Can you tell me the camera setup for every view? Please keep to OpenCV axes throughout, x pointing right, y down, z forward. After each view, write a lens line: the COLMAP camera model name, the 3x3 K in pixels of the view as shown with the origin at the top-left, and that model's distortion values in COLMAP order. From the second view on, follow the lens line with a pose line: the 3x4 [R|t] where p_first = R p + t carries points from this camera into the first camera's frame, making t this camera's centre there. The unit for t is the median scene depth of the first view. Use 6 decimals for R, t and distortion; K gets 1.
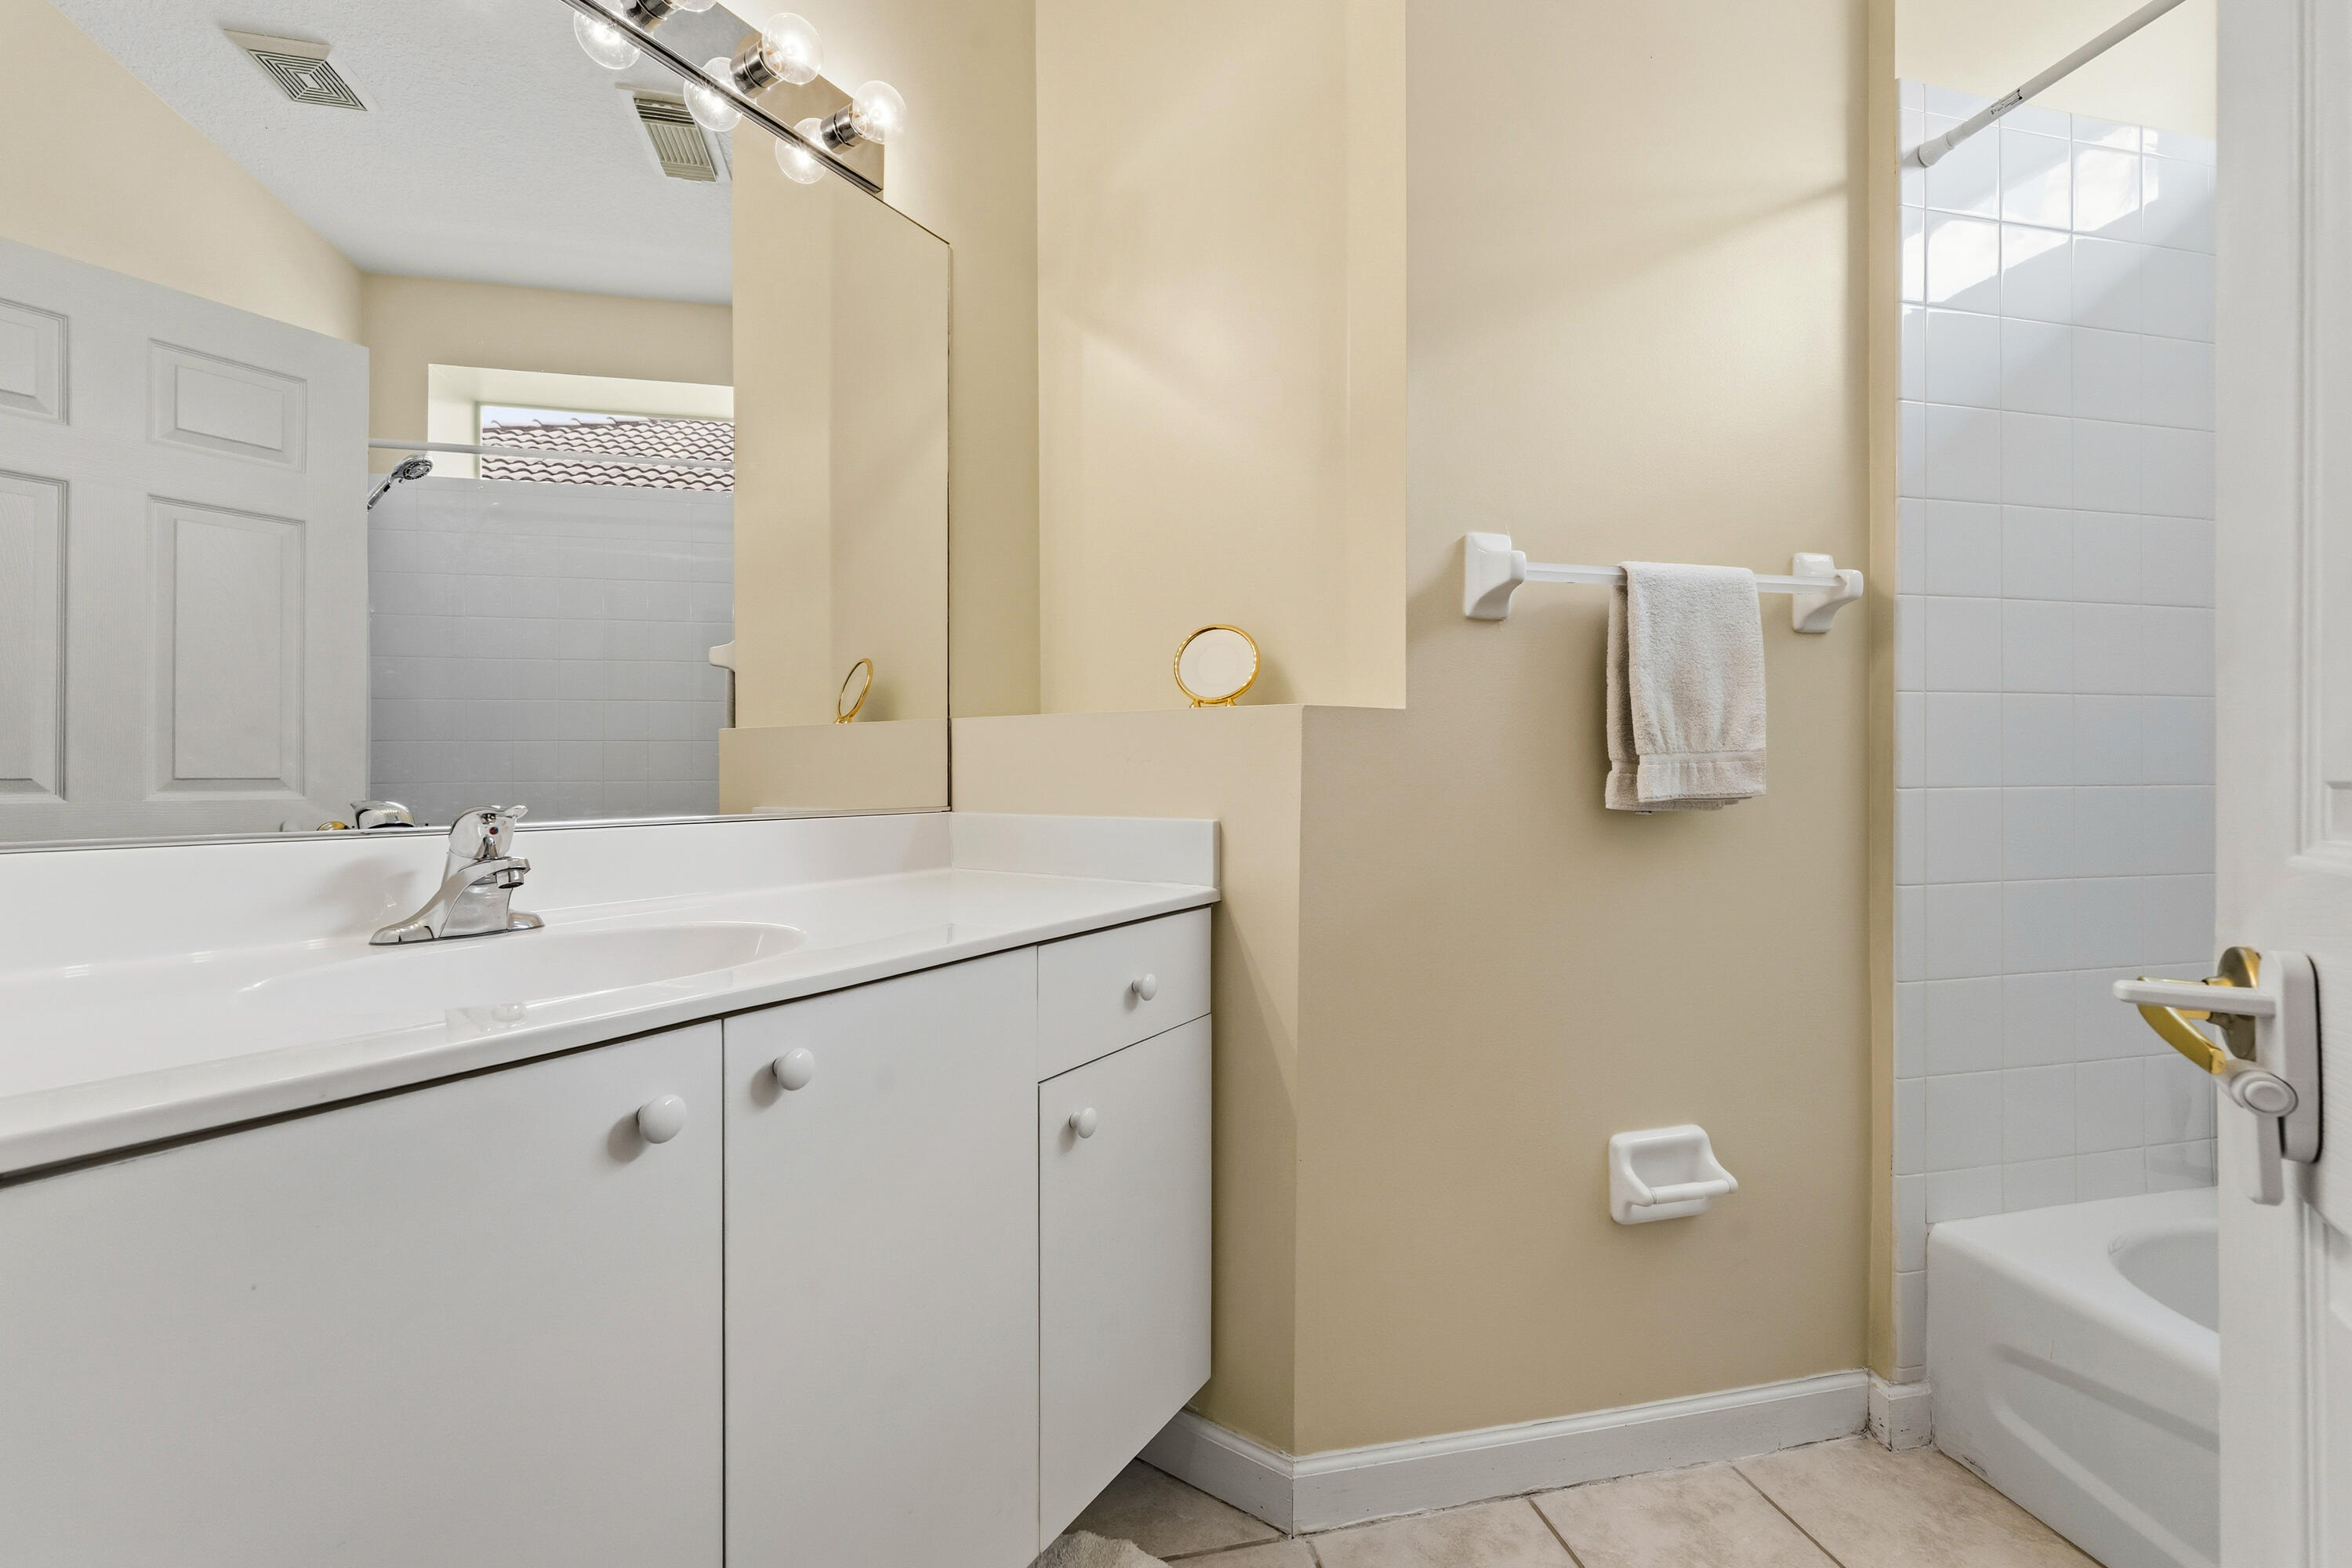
lens RADIAL K [[959.3, 0, 1172.6], [0, 959.3, 734.5], [0, 0, 1]] dist [-0.000801, -0.000898]
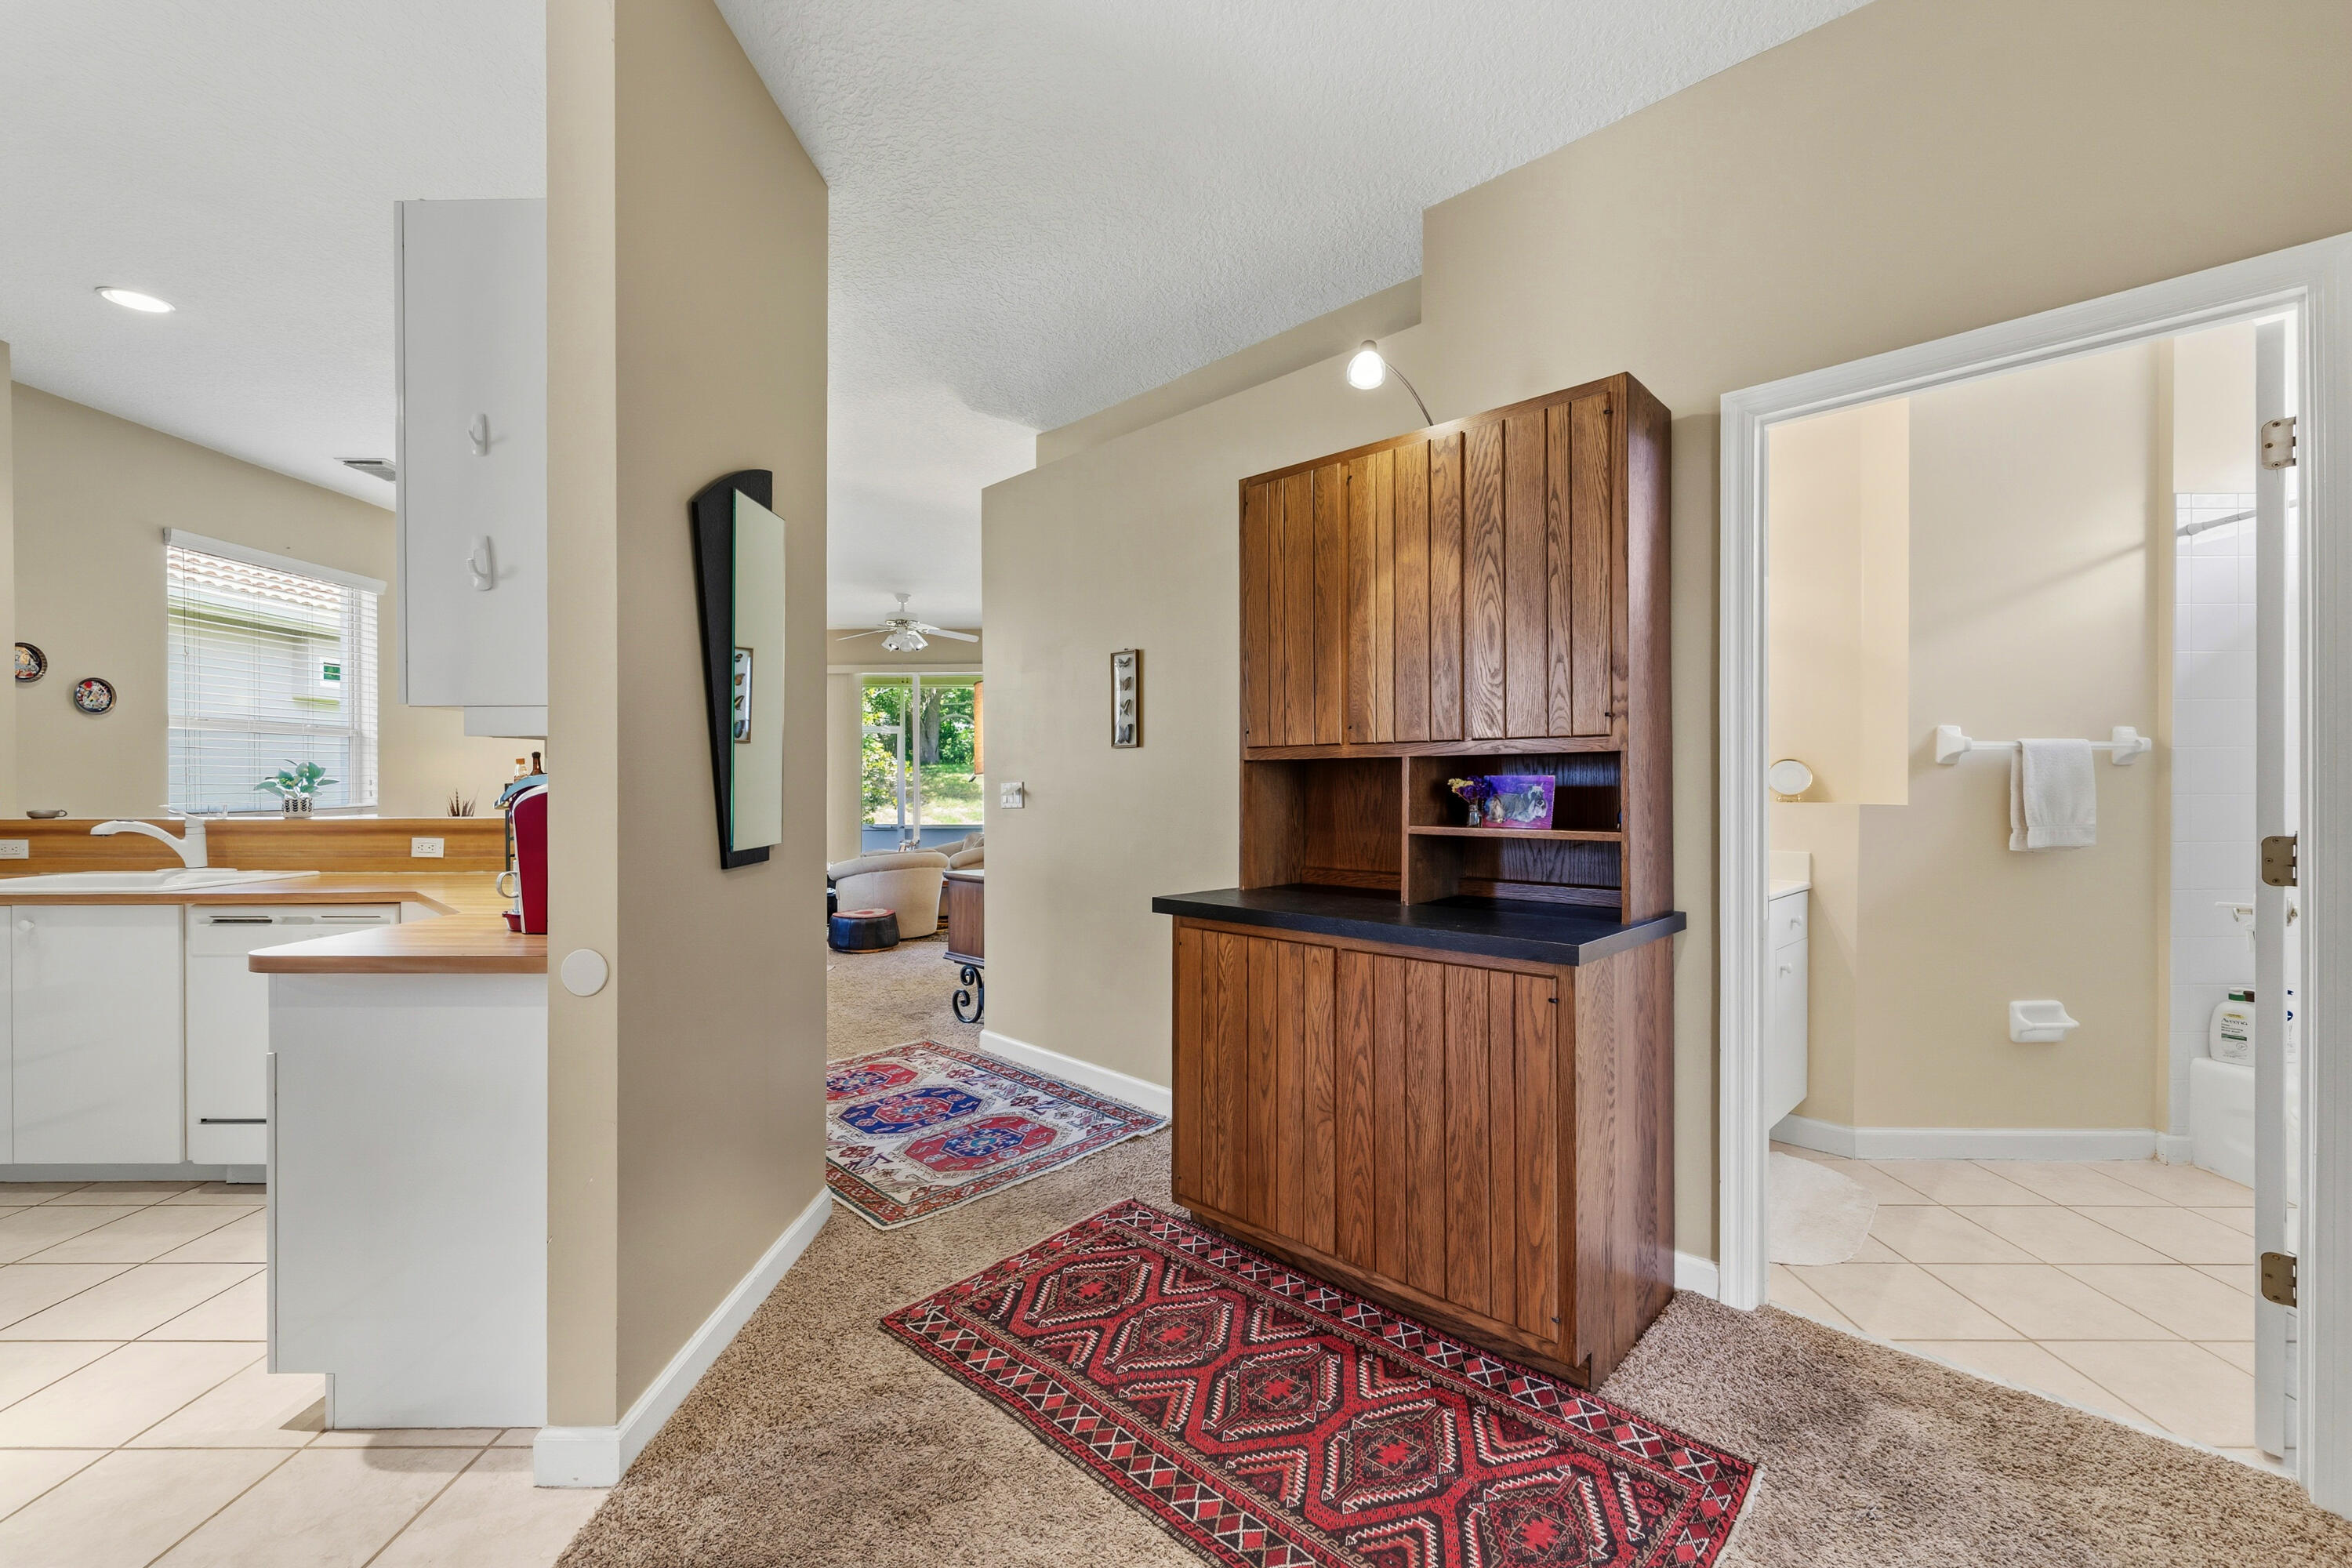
lens RADIAL K [[959.3, 0, 1161.1], [0, 959.3, 793.0], [0, 0, 1]] dist [-0.000801, -0.000898]
pose [[0.974594, -0.003133, -0.223955, -0.937421], [0.005333, 0.999943, 0.009221, -0.083946], [0.223914, -0.010181, 0.974556, -1.552642]]
